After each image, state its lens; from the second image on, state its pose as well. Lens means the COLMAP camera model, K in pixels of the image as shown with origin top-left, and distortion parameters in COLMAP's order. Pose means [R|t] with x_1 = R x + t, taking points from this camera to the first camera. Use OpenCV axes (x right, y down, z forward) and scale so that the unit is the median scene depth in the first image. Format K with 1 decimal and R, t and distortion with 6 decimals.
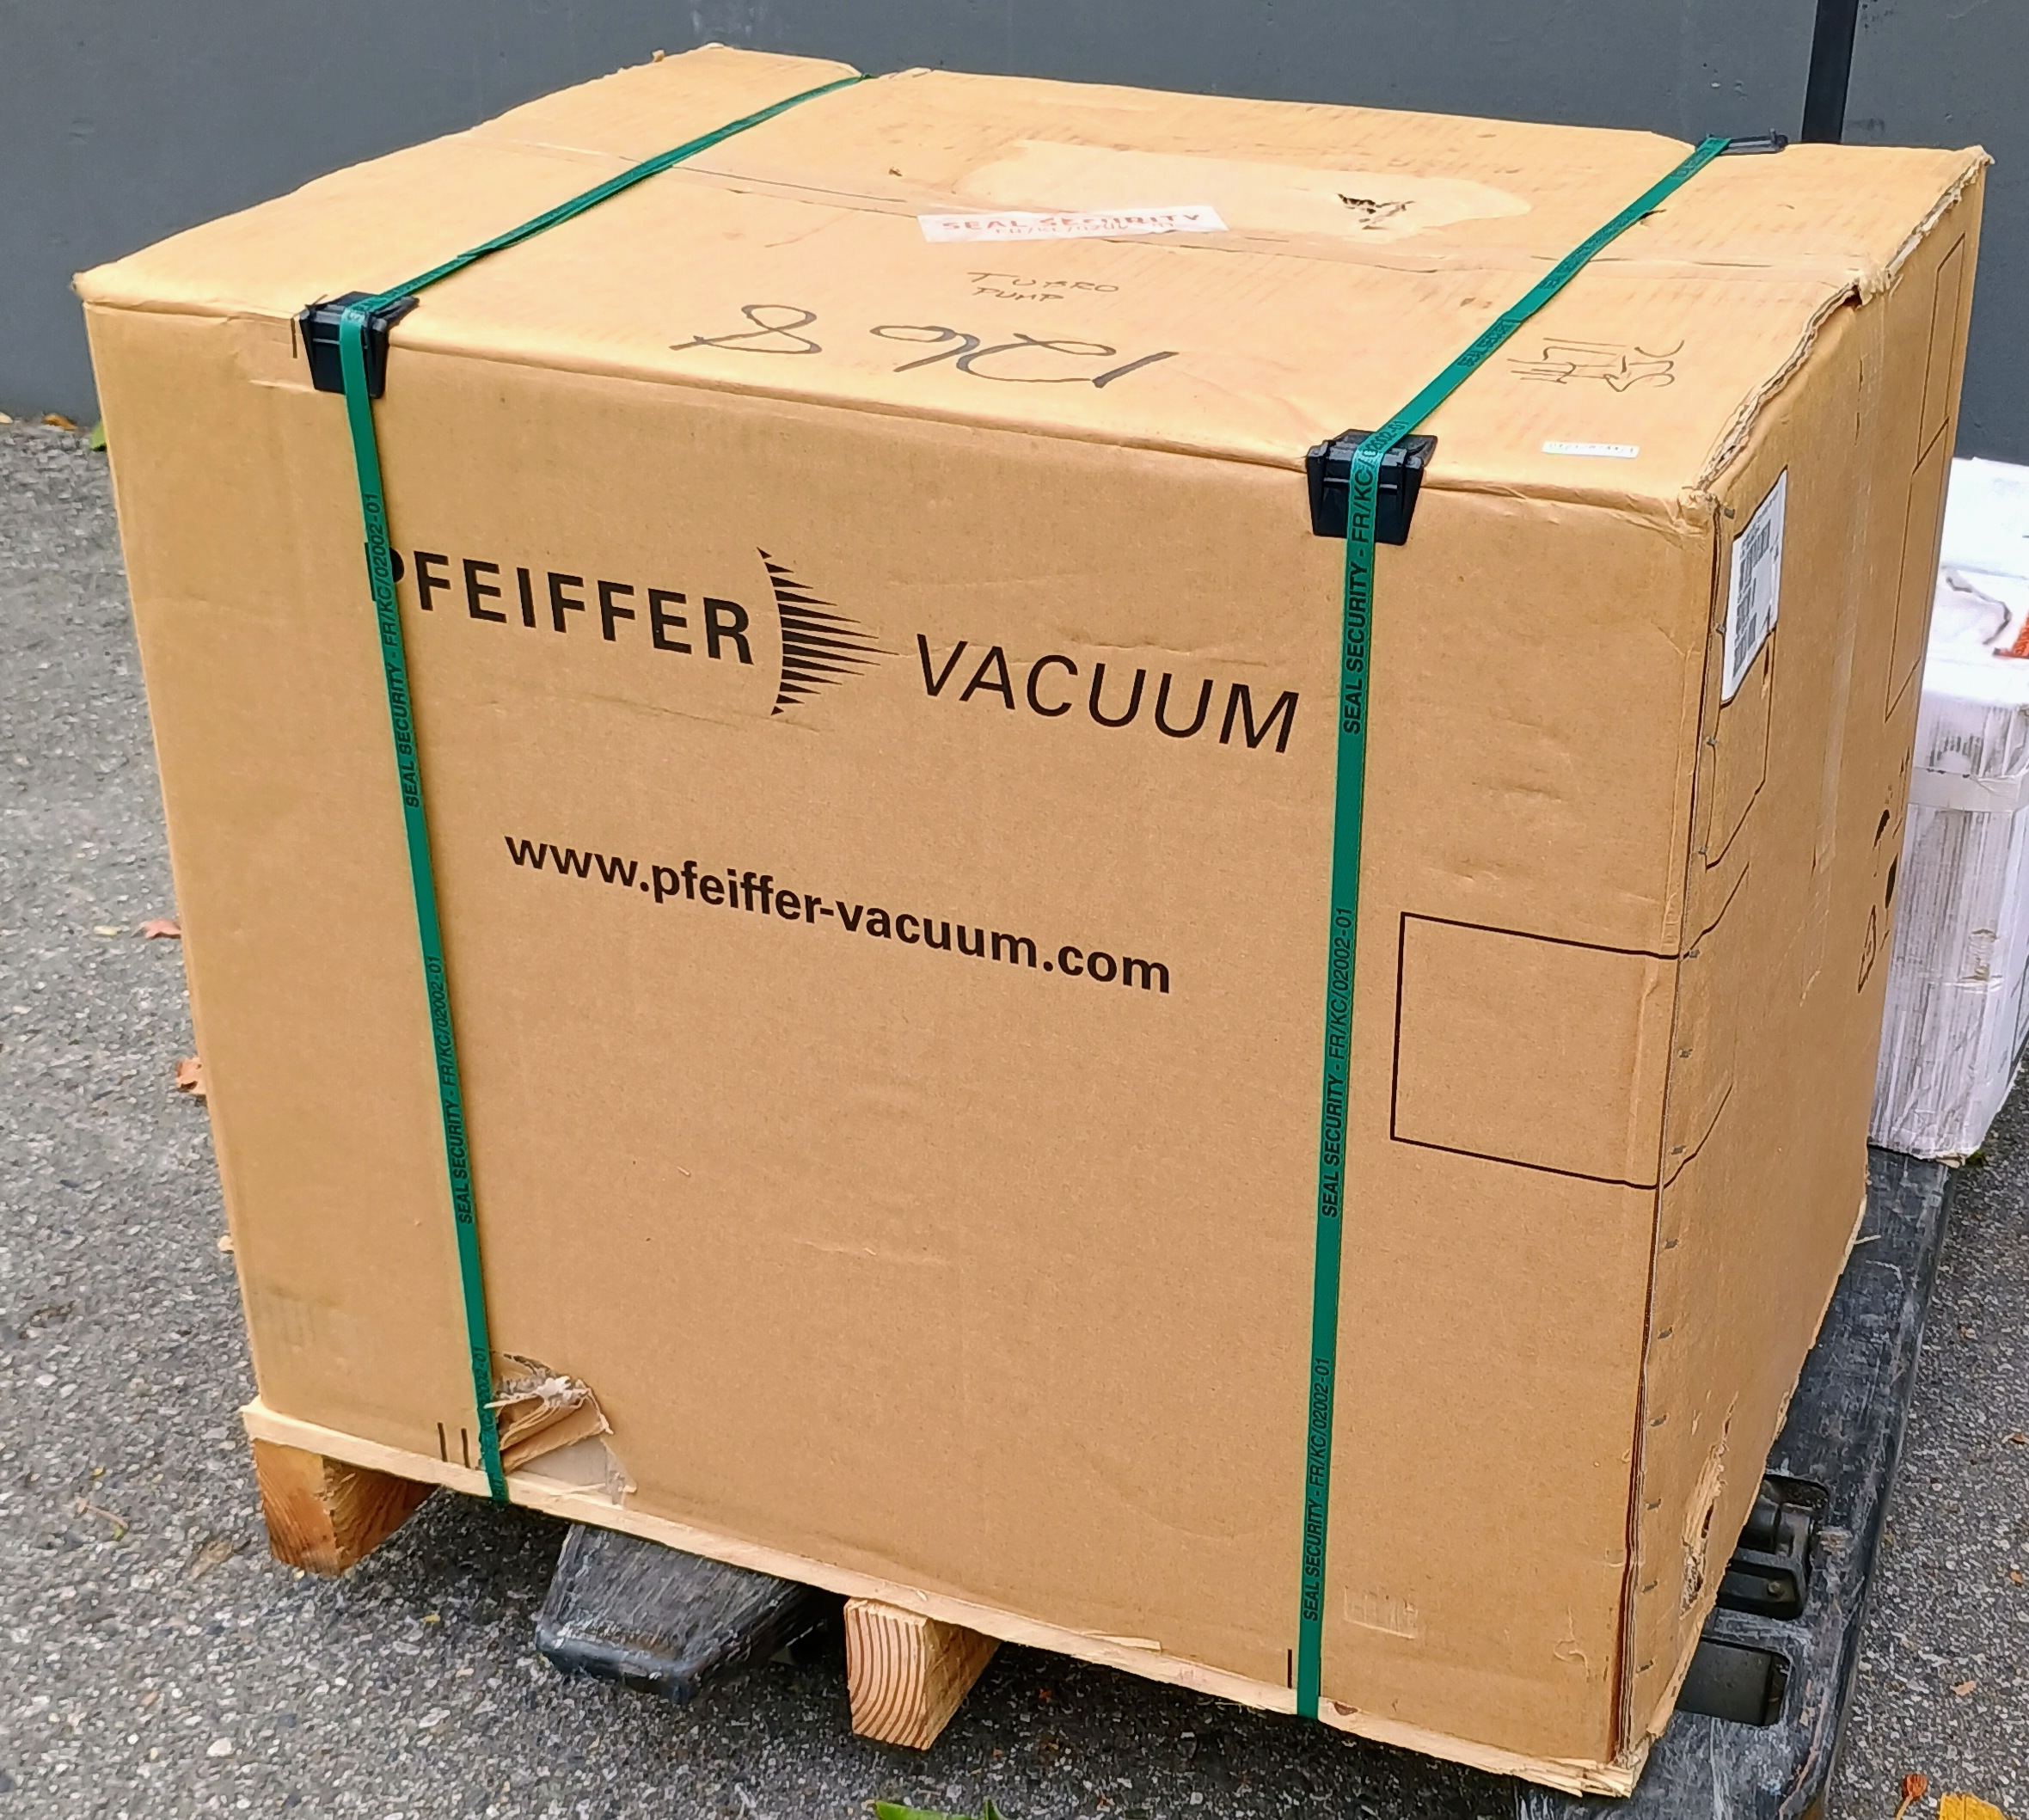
lens RADIAL K [[3120.4, 0, 1018.8], [0, 3120.4, 1056.5], [0, 0, 1]] dist [0.147346, -1.052698]
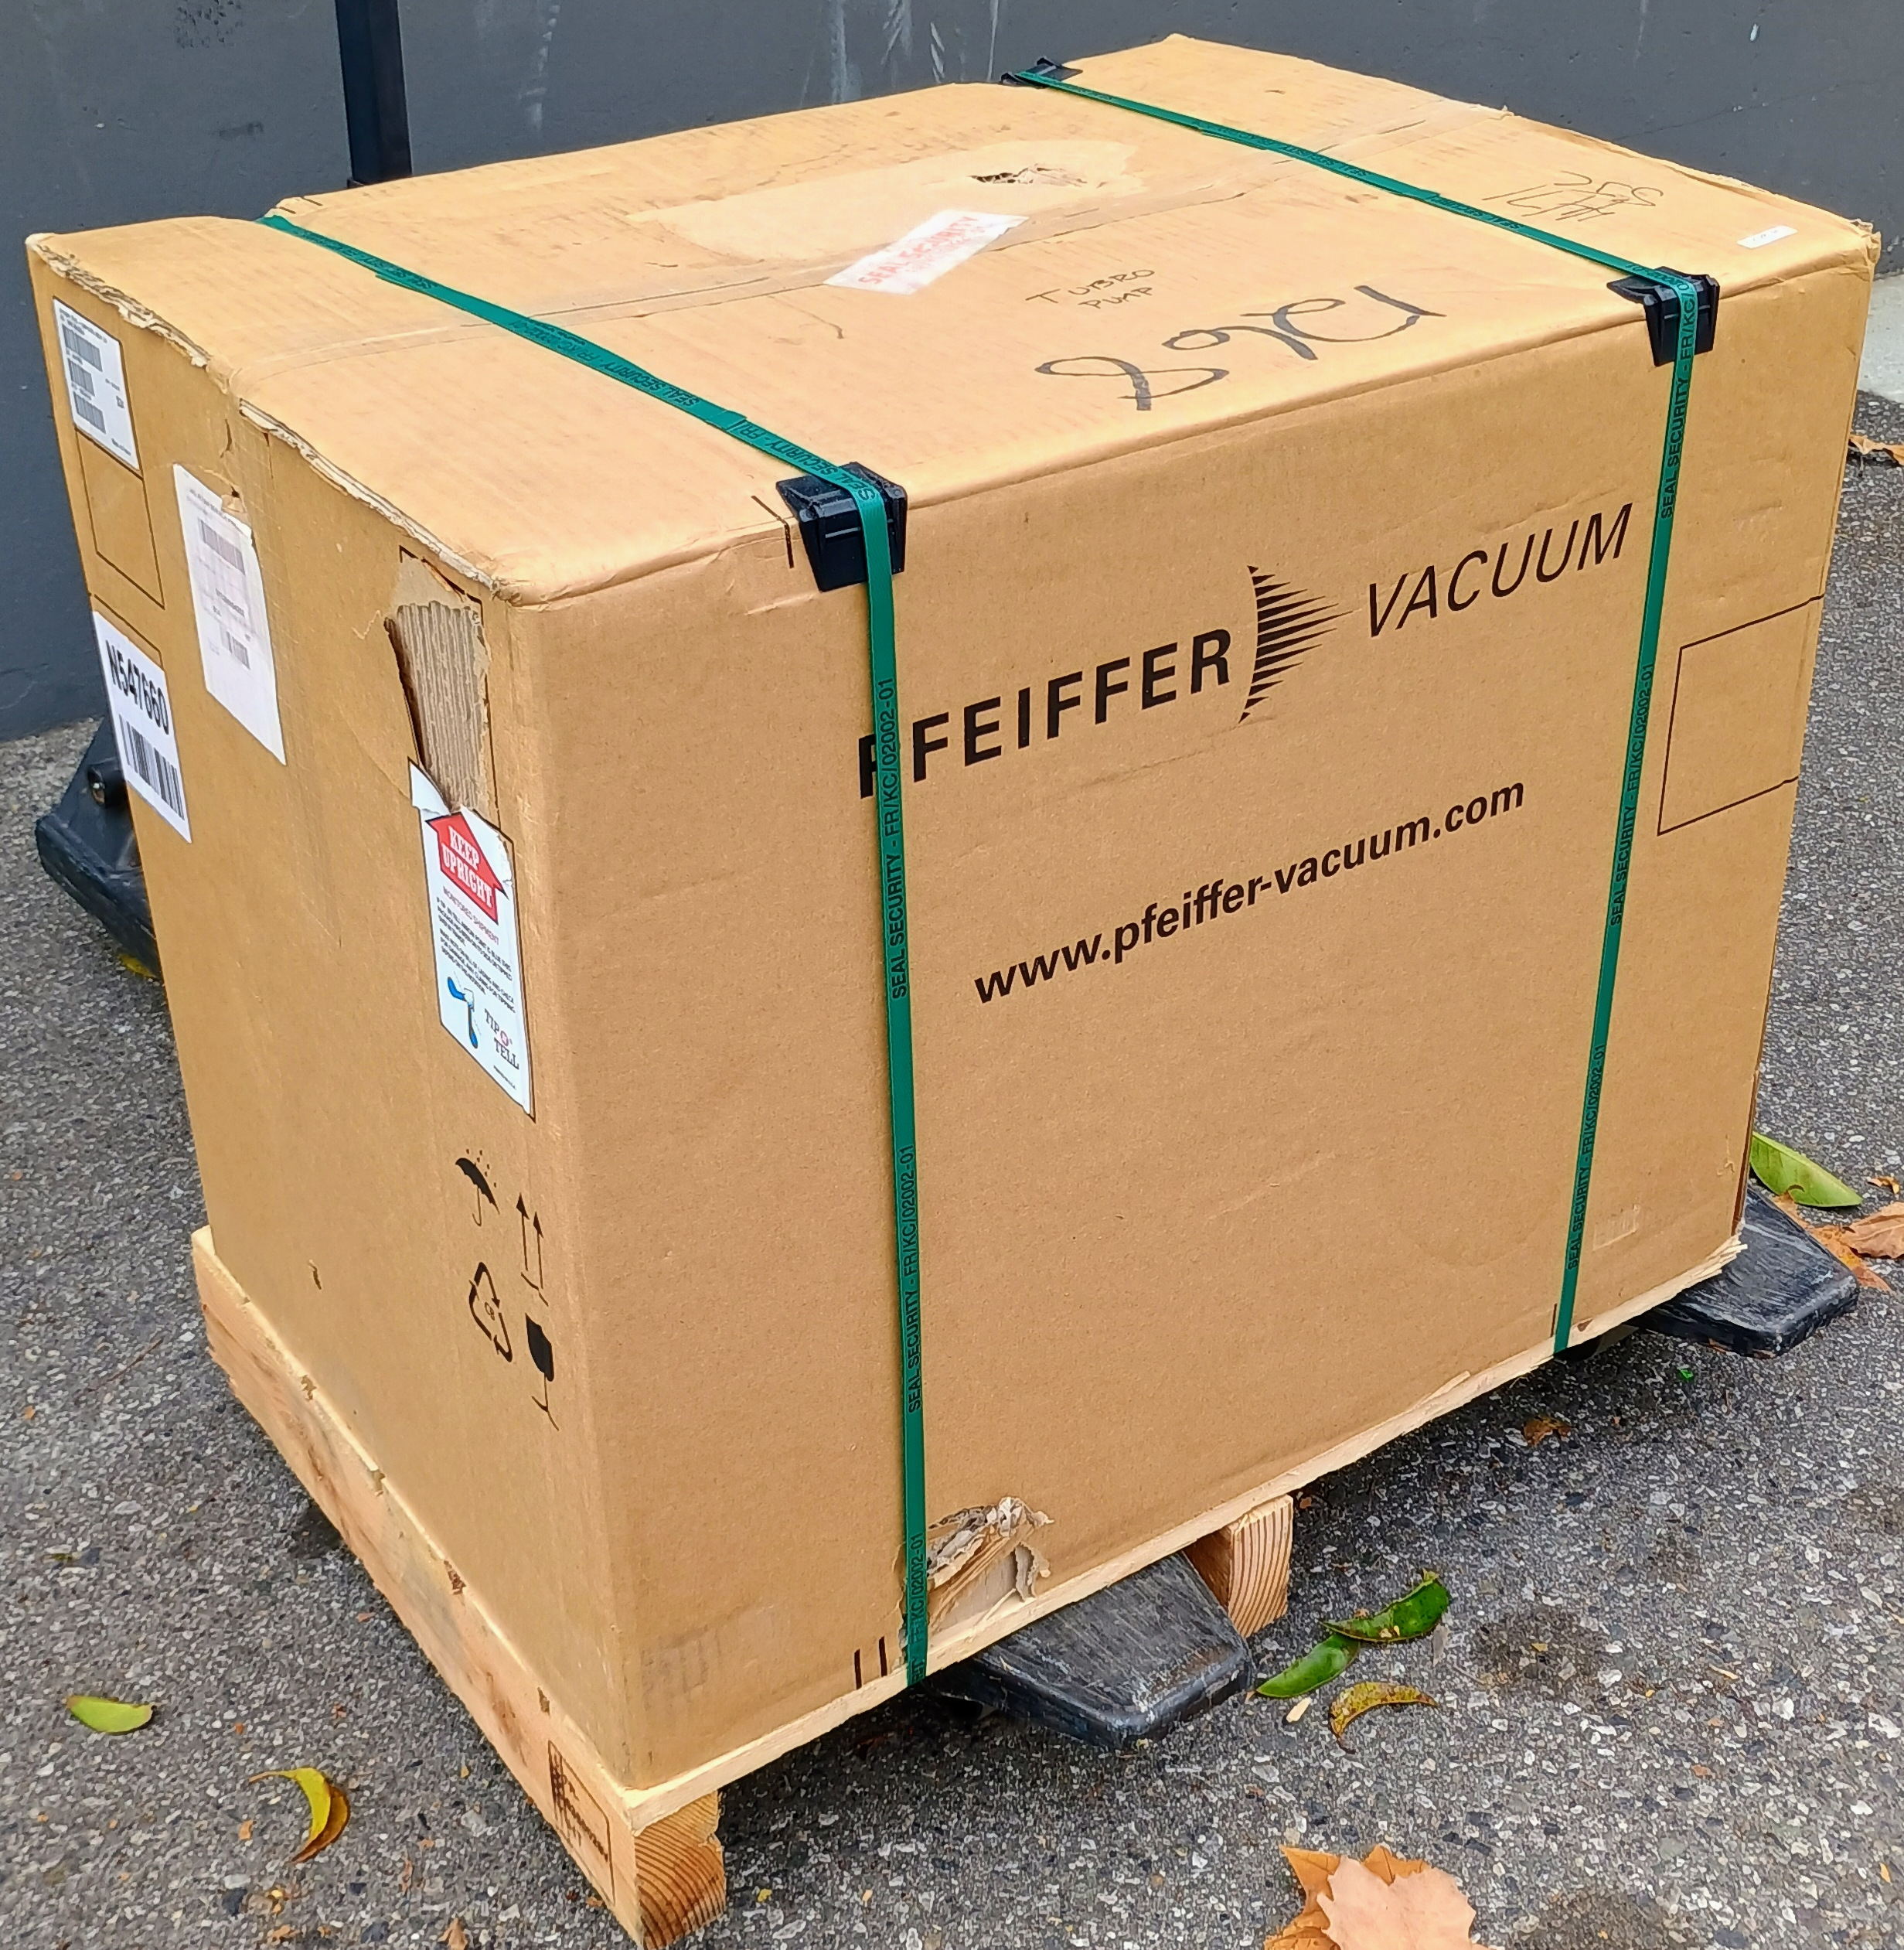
lens RADIAL K [[2852.8, 0, 952.0], [0, 2852.8, 975.0], [0, 0, 1]] dist [0.128891, -0.631170]
pose [[0.526956, -0.429257, 0.733523, -0.856670], [0.428494, 0.879542, 0.206880, -0.270792], [-0.733969, 0.205293, 0.647414, 0.465093]]
